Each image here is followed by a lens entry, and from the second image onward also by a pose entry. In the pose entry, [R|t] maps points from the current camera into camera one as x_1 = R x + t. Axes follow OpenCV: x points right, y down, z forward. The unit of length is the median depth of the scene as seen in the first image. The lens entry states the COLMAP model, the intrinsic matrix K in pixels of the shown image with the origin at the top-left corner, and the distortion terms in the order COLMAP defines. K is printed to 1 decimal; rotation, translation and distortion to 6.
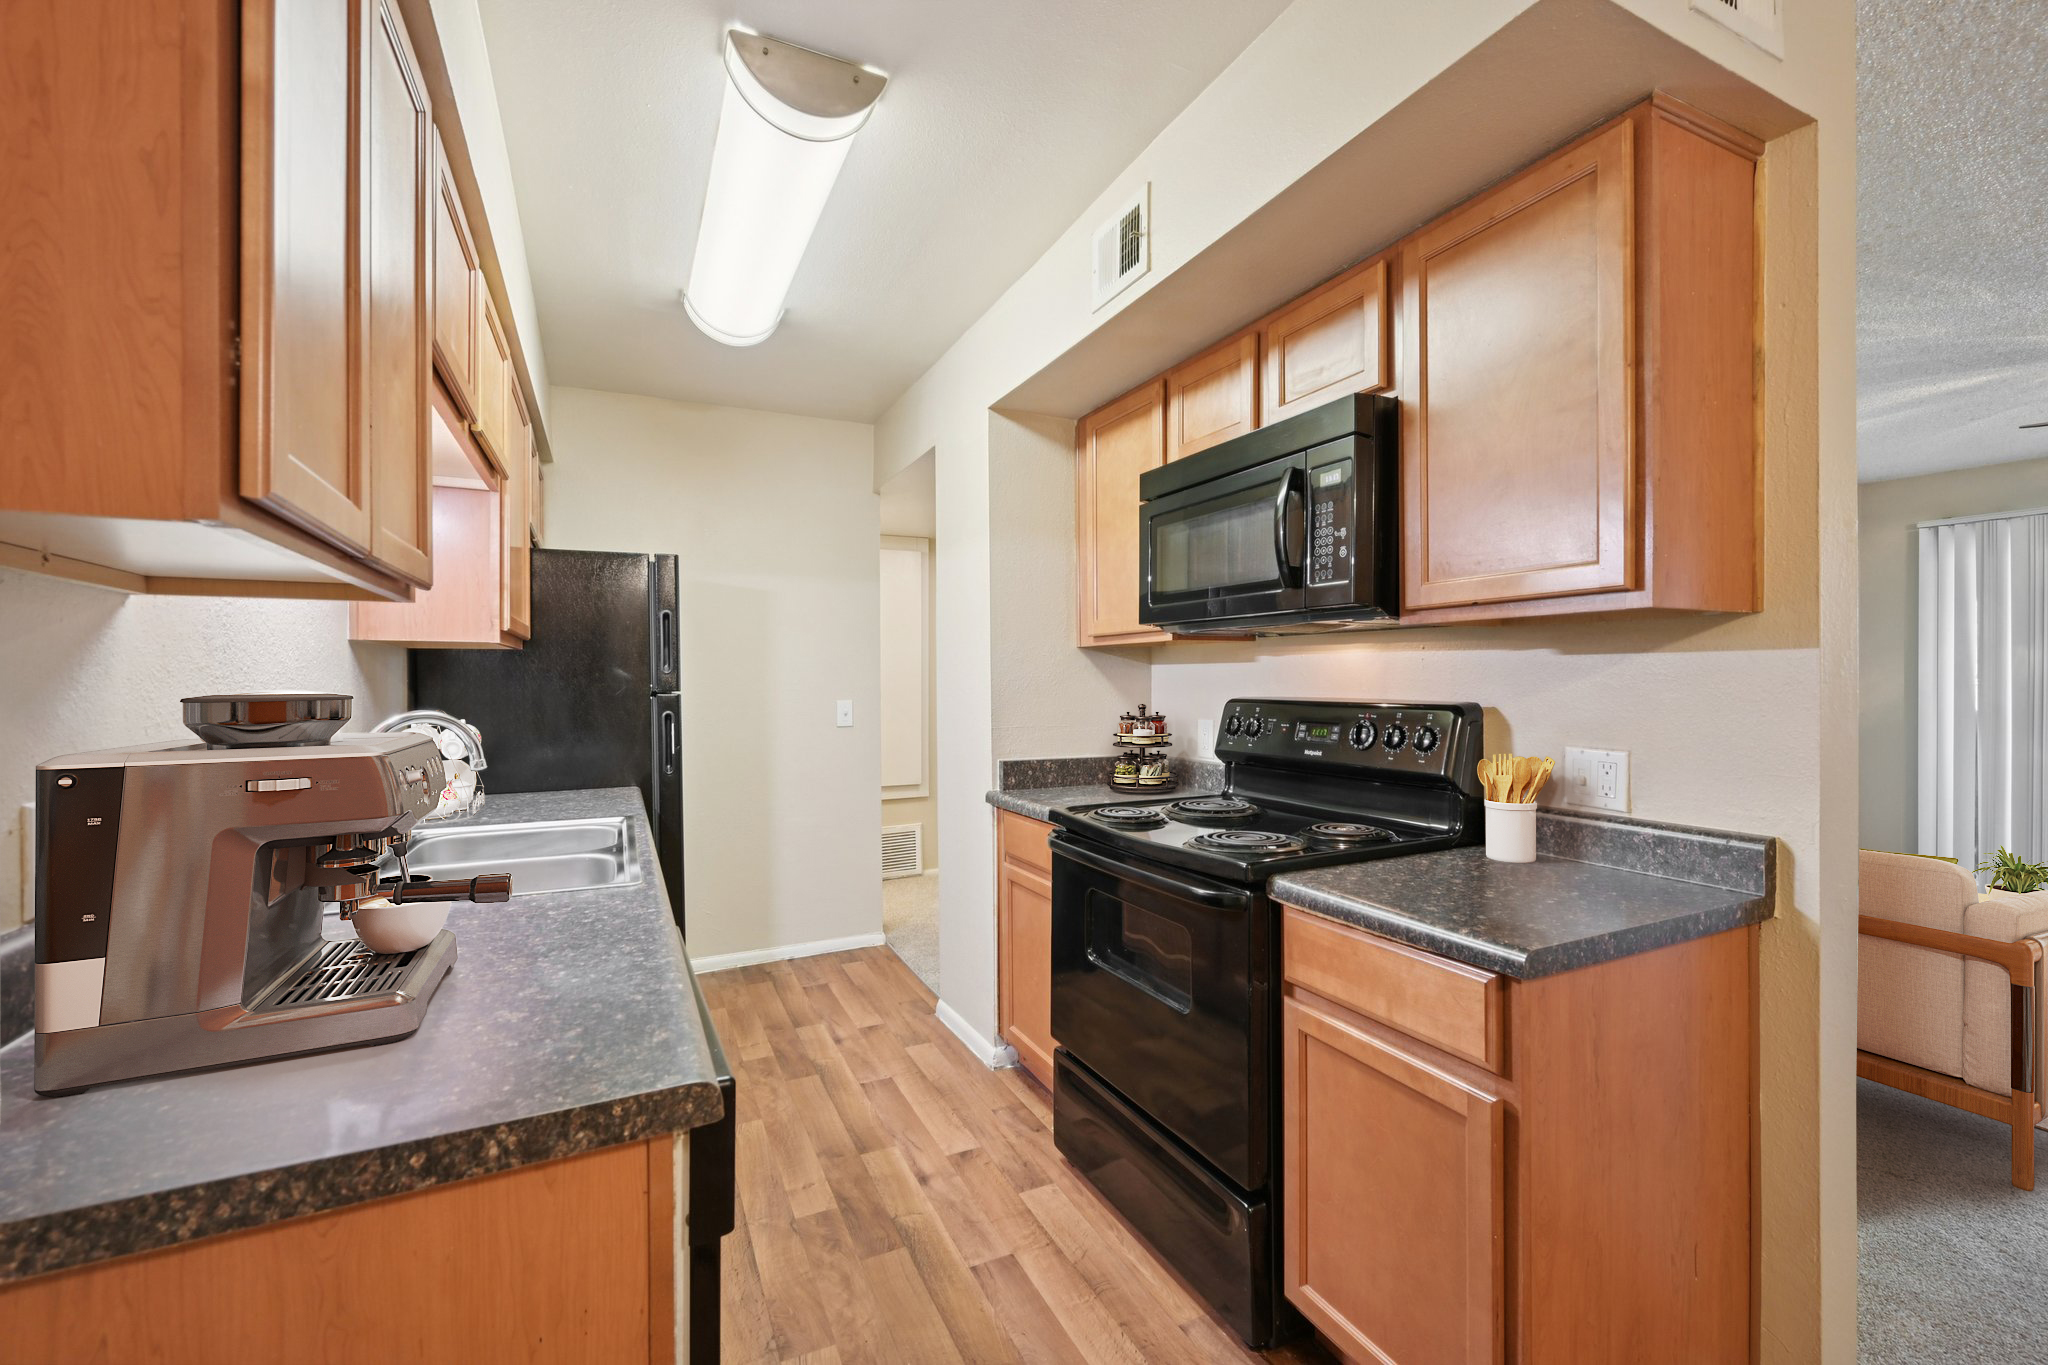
lens RADIAL K [[844.1, 0, 1024.0], [0, 844.1, 682.5], [0, 0, 1]] dist [0.001104, 0.000581]
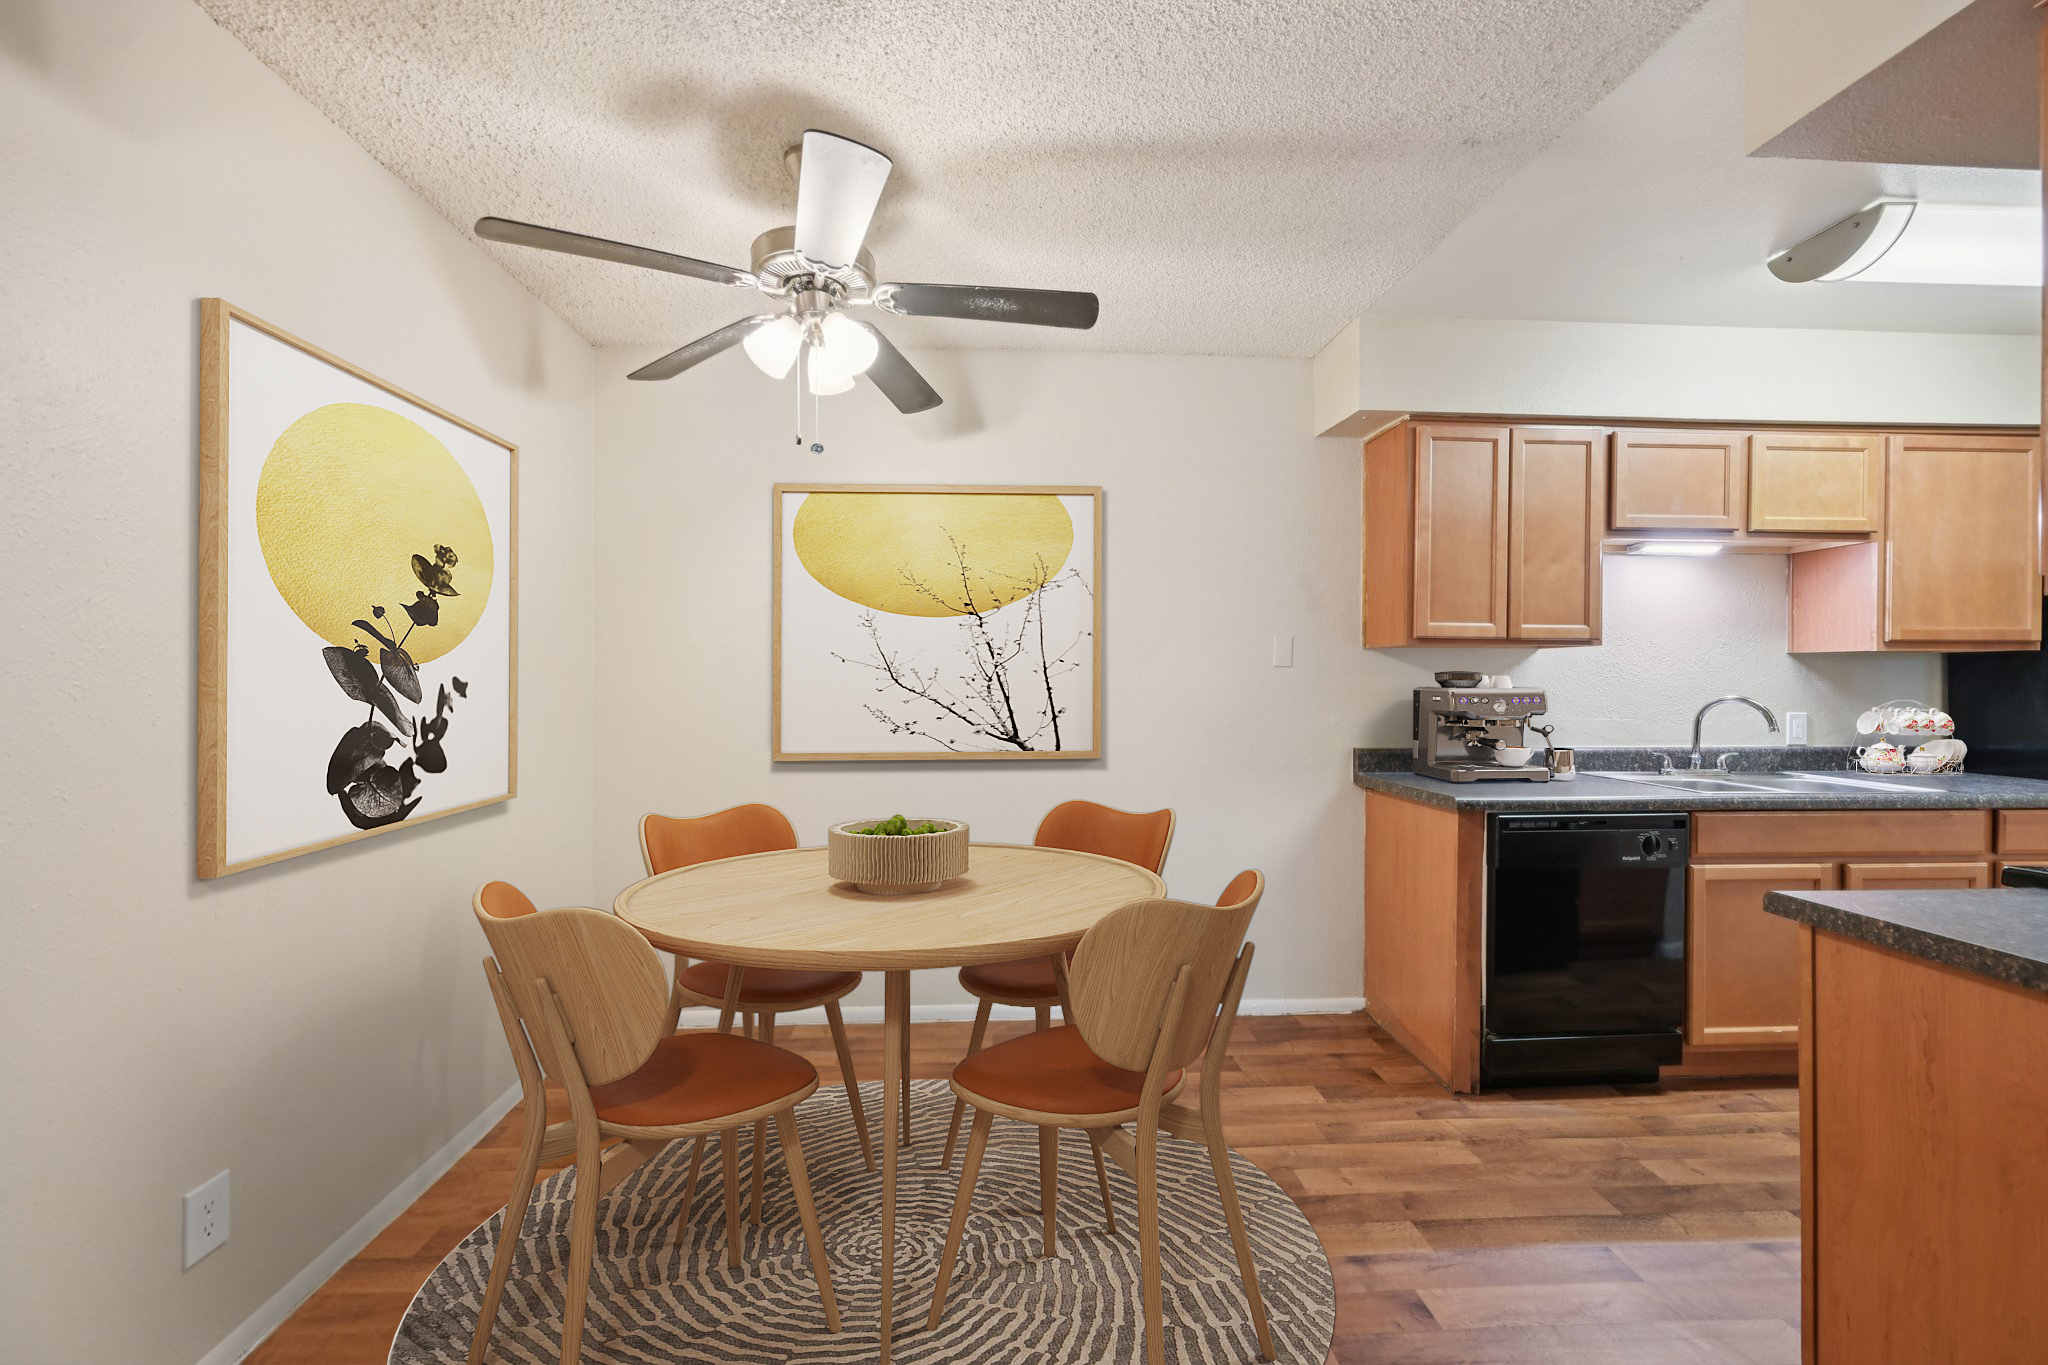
lens RADIAL K [[791.8, 0, 1024.0], [0, 791.8, 682.5], [0, 0, 1]] dist [-0.005962, 0.000024]
pose [[-0.385305, 0.005571, -0.922772, 1.272766], [-0.001394, 0.999977, 0.006619, -0.003117], [0.922788, 0.003837, -0.385289, 0.245978]]
